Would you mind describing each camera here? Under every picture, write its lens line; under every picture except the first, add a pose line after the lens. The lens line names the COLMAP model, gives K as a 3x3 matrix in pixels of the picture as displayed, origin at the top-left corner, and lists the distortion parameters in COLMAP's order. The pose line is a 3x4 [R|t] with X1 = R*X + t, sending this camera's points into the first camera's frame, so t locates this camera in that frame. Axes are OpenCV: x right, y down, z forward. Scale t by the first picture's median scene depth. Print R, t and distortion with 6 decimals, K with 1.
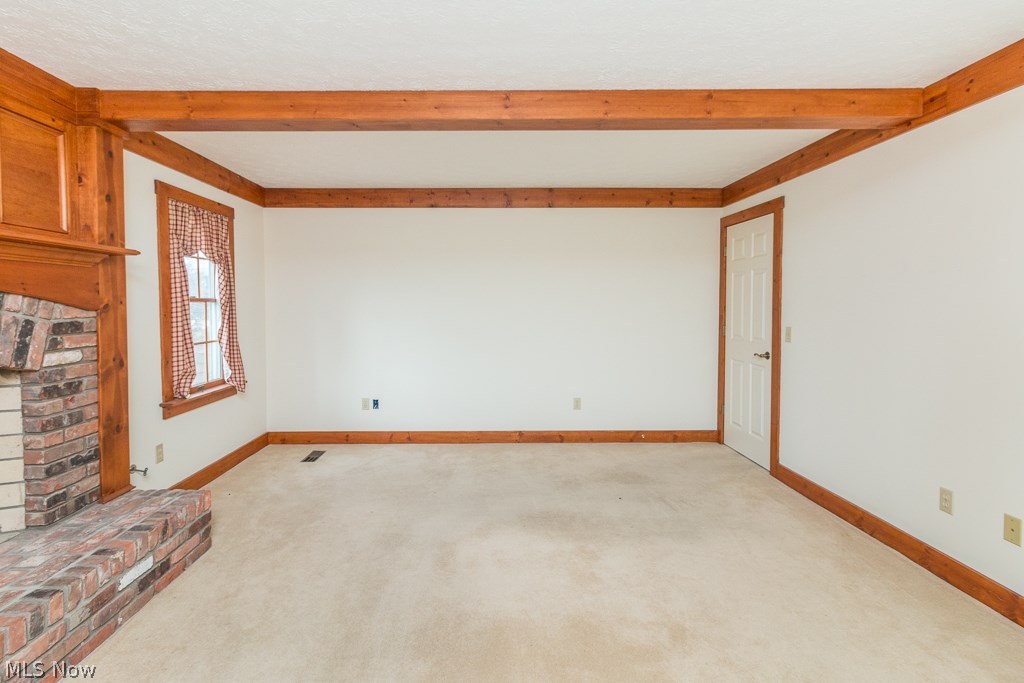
lens RADIAL K [[480.8, 0, 479.8], [0, 480.8, 318.6], [0, 0, 1]] dist [0.001533, 0.000243]
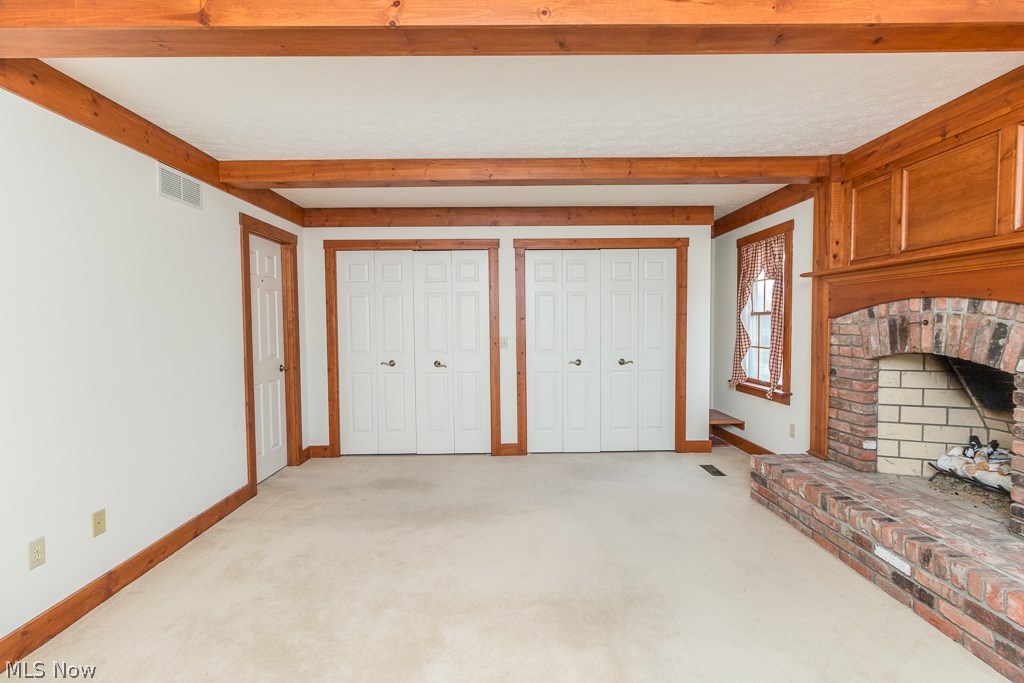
lens RADIAL K [[470.0, 0, 512.7], [0, 470.0, 338.8], [0, 0, 1]] dist [0.000380, 0.000454]
pose [[-0.999306, 0.016349, -0.033478, 0.146860], [0.014070, 0.997640, 0.067203, -0.043314], [0.034498, 0.066685, -0.997177, 1.815734]]
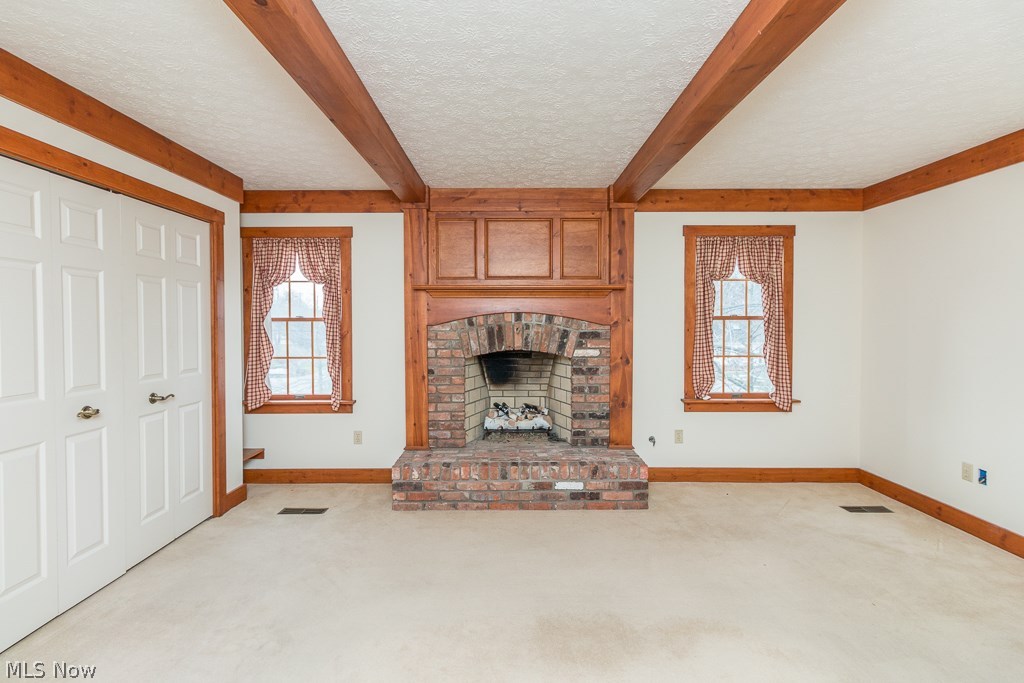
lens RADIAL K [[475.3, 0, 511.0], [0, 475.3, 333.3], [0, 0, 1]] dist [0.000800, 0.000281]
pose [[0.017069, 0.026326, -0.999508, 0.805239], [-0.031429, 0.999173, 0.025780, -0.022715], [0.999360, 0.030974, 0.017882, 0.693151]]
